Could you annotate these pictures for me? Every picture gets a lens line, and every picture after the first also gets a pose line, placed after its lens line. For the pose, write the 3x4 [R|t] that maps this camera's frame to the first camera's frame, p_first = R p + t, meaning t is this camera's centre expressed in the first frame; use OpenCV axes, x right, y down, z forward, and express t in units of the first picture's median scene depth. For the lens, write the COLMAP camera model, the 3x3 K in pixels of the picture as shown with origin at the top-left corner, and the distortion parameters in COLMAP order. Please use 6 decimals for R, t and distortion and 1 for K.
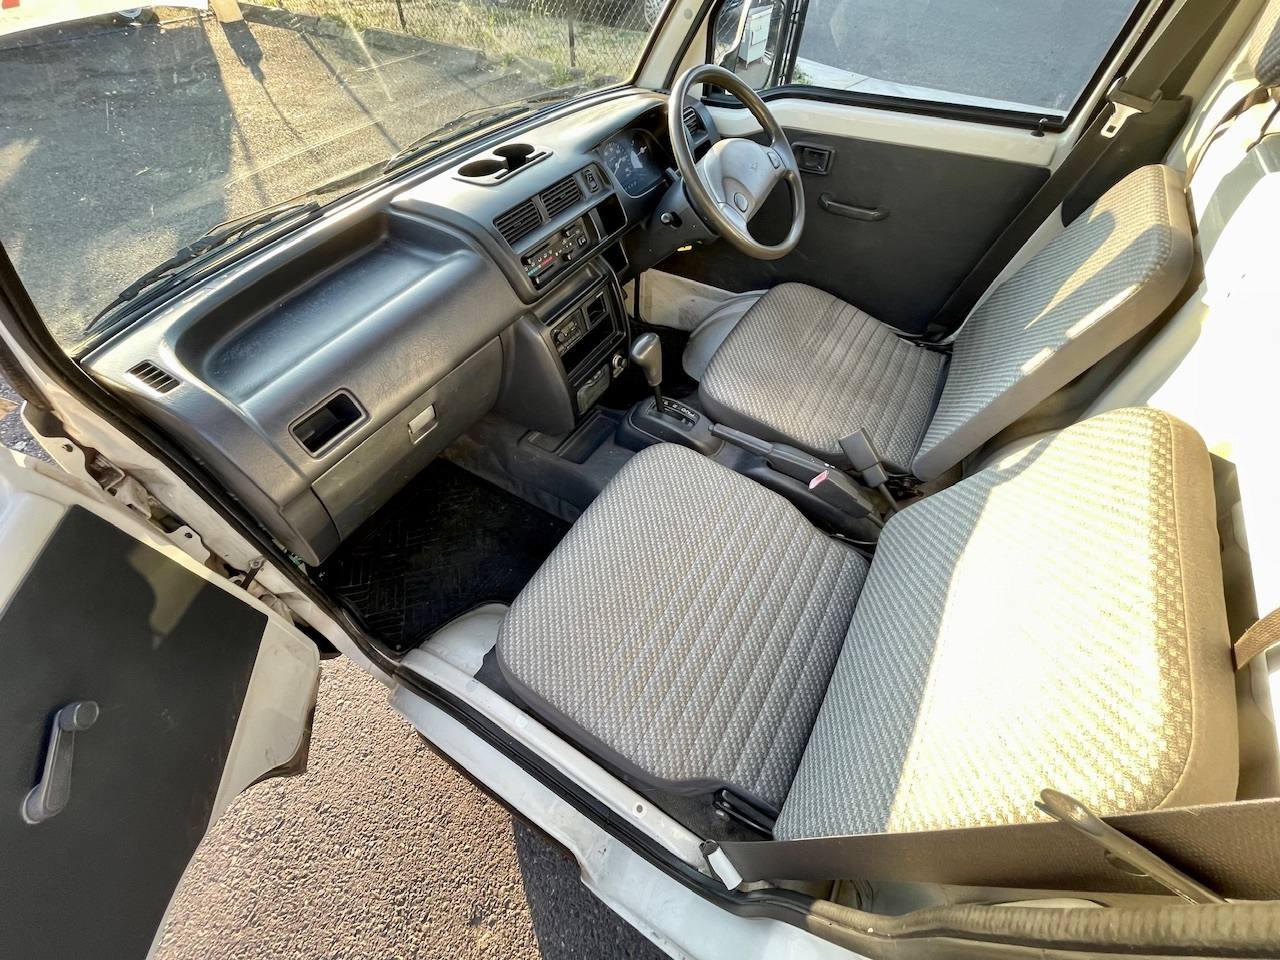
lens RADIAL K [[515.1, 0, 636.4], [0, 515.1, 482.3], [0, 0, 1]] dist [-0.003517, -0.000146]
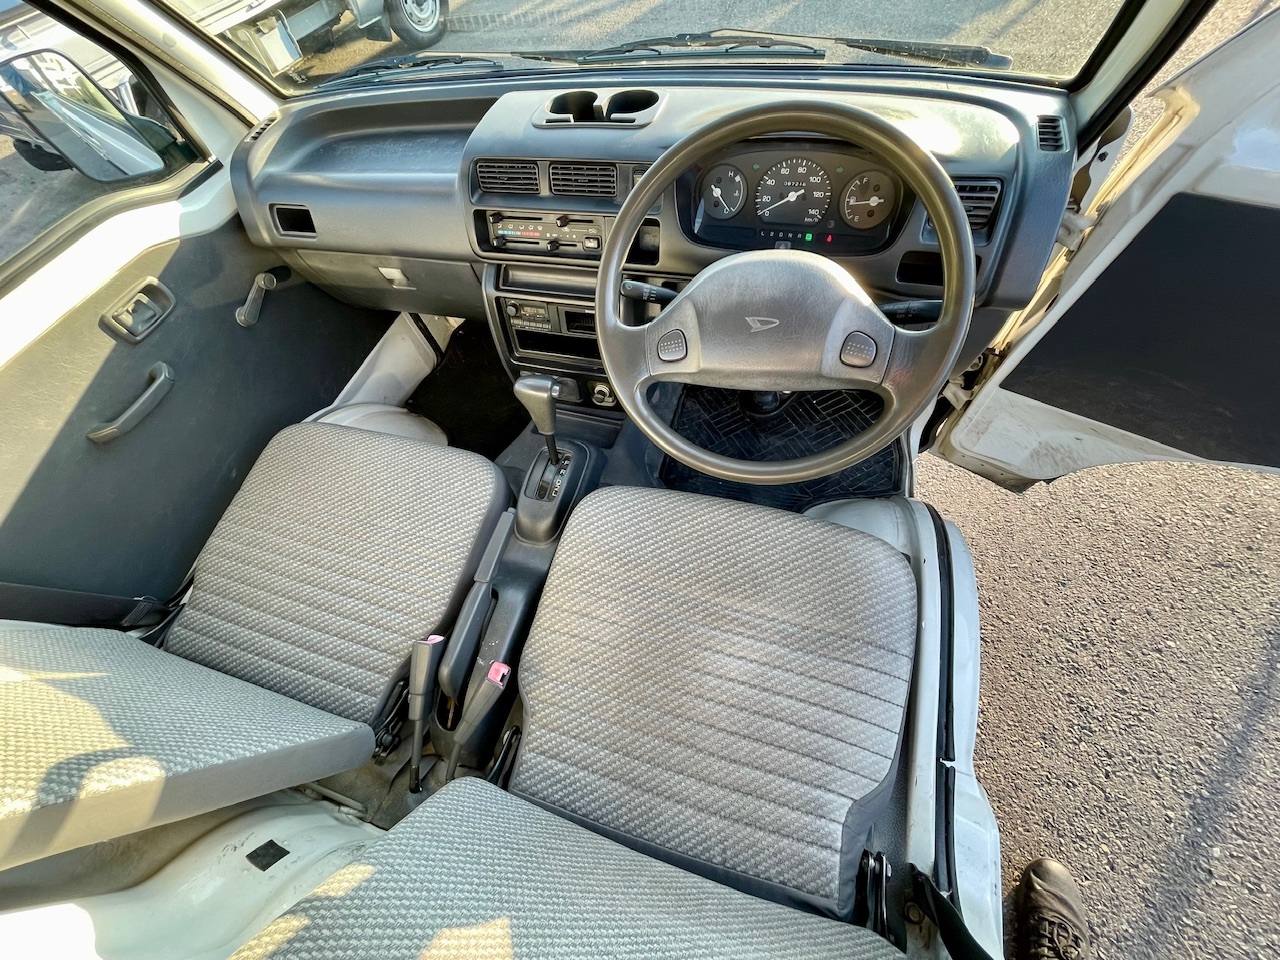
lens RADIAL K [[515.1, 0, 635.3], [0, 515.1, 478.7], [0, 0, 1]] dist [-0.003517, -0.000146]
pose [[0.234177, 0.814681, -0.530523, 0.629887], [-0.666657, 0.531756, 0.522306, -0.746319], [0.707622, 0.231365, 0.667639, 0.617519]]
